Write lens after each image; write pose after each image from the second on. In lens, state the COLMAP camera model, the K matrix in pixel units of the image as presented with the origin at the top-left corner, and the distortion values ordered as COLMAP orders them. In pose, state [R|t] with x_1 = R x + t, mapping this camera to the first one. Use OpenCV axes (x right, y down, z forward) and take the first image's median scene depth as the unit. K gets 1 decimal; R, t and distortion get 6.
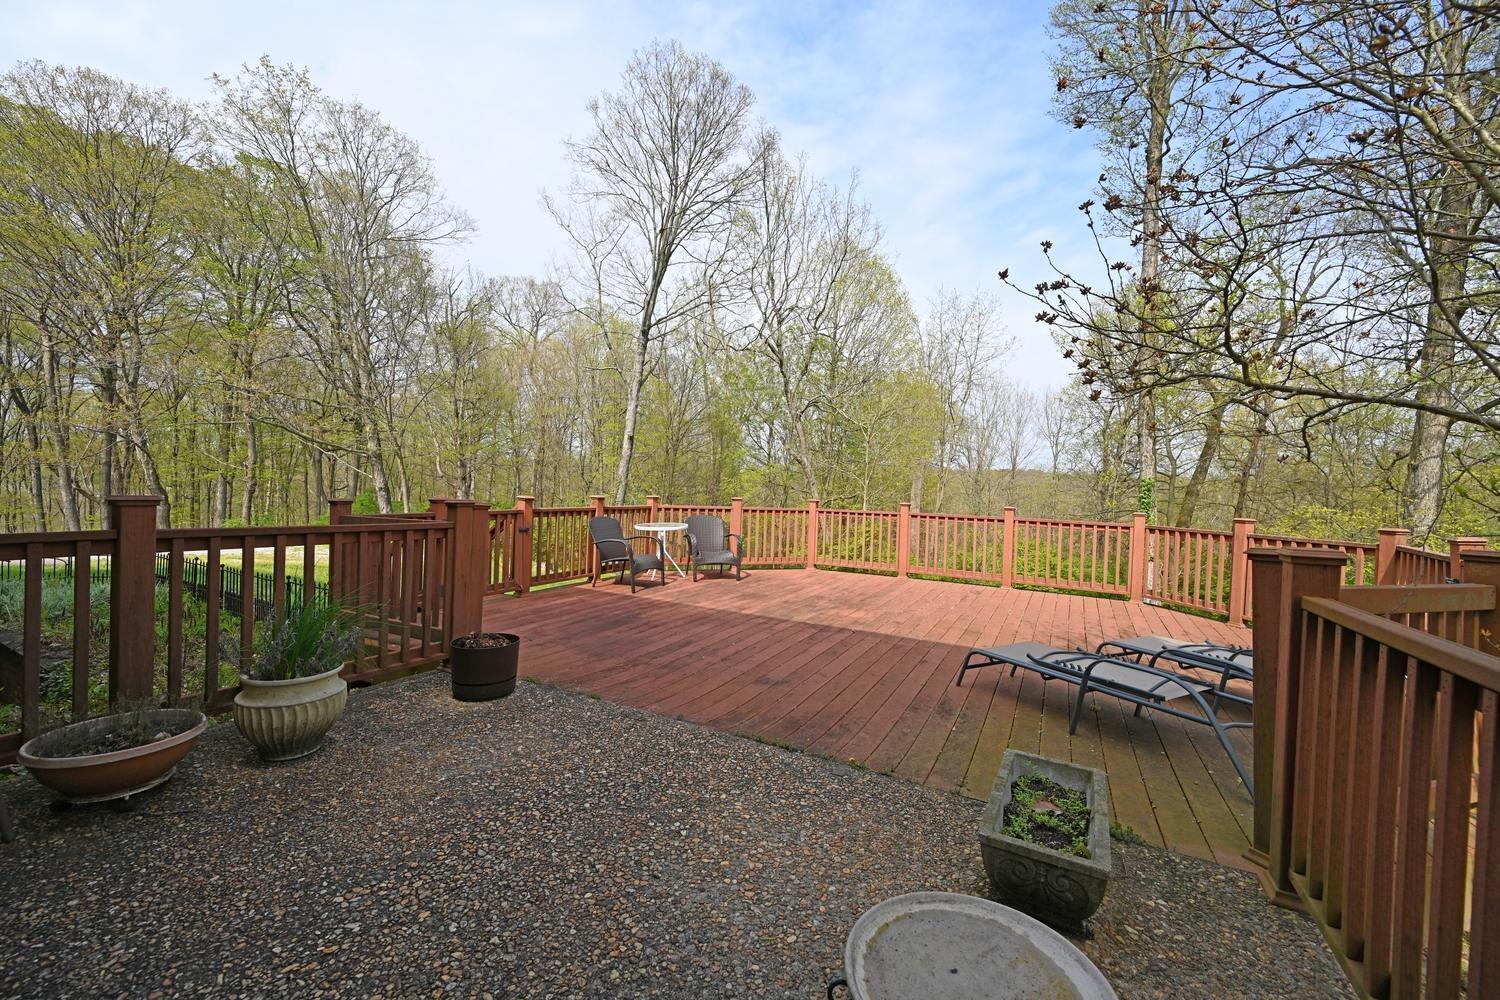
lens RADIAL K [[589.4, 0, 750.0], [0, 589.4, 500.0], [0, 0, 1]] dist [0.000258, 0.000161]
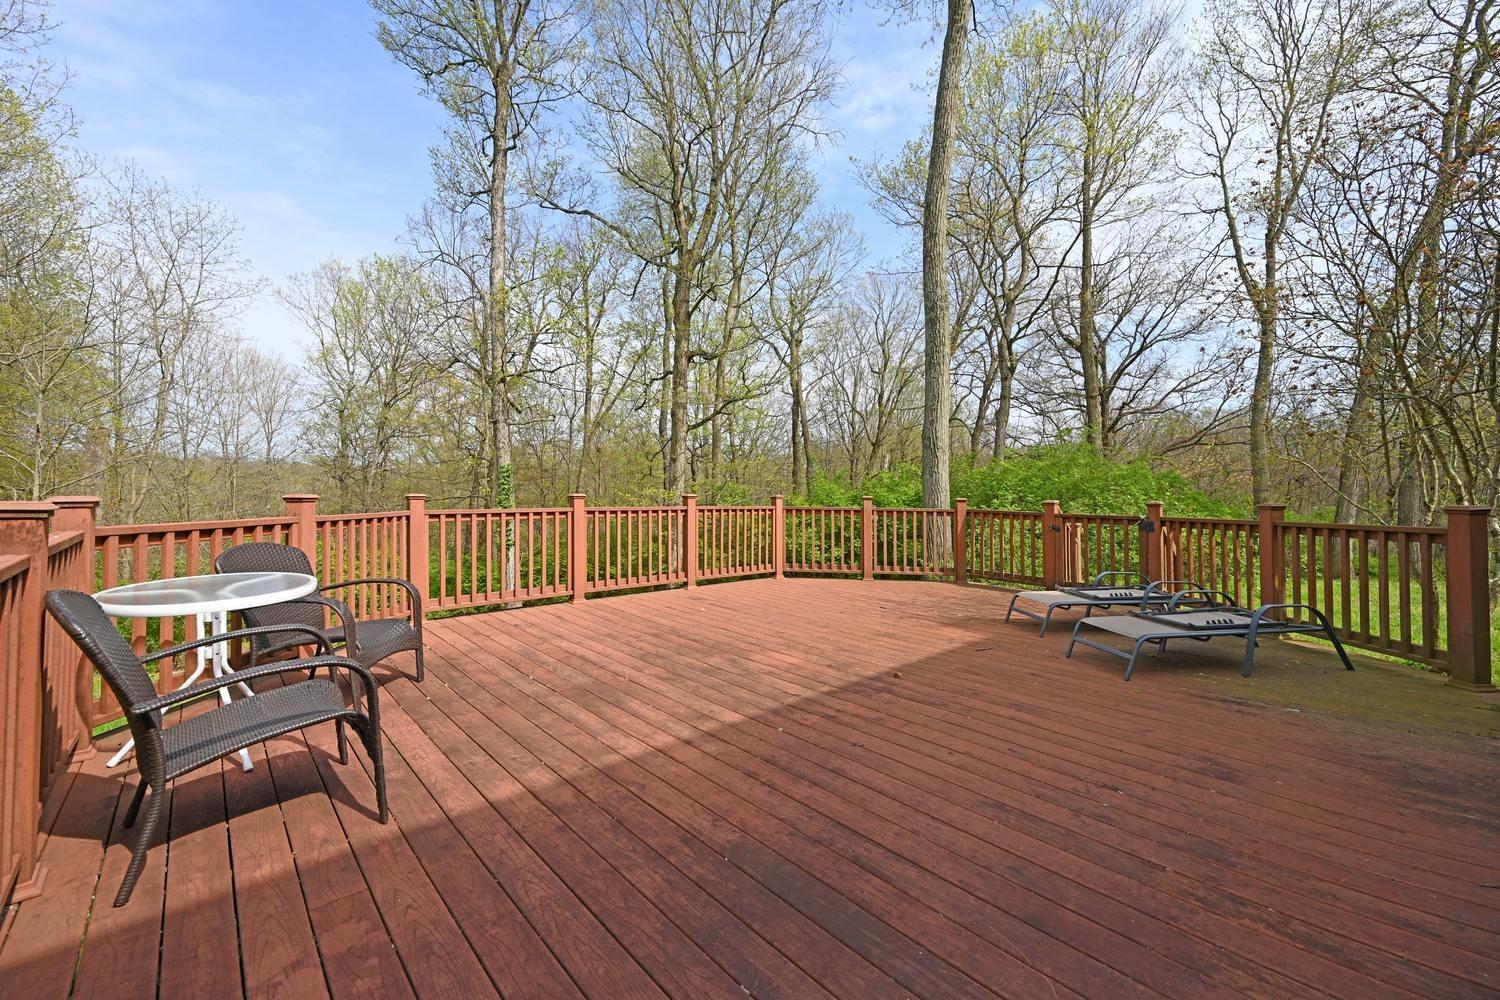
lens RADIAL K [[589.4, 0, 750.0], [0, 589.4, 500.0], [0, 0, 1]] dist [0.000258, 0.000161]
pose [[0.322042, -0.038063, 0.945960, -0.644358], [0.021056, 0.999232, 0.033038, -0.013976], [-0.946491, 0.009279, 0.322597, 1.134429]]
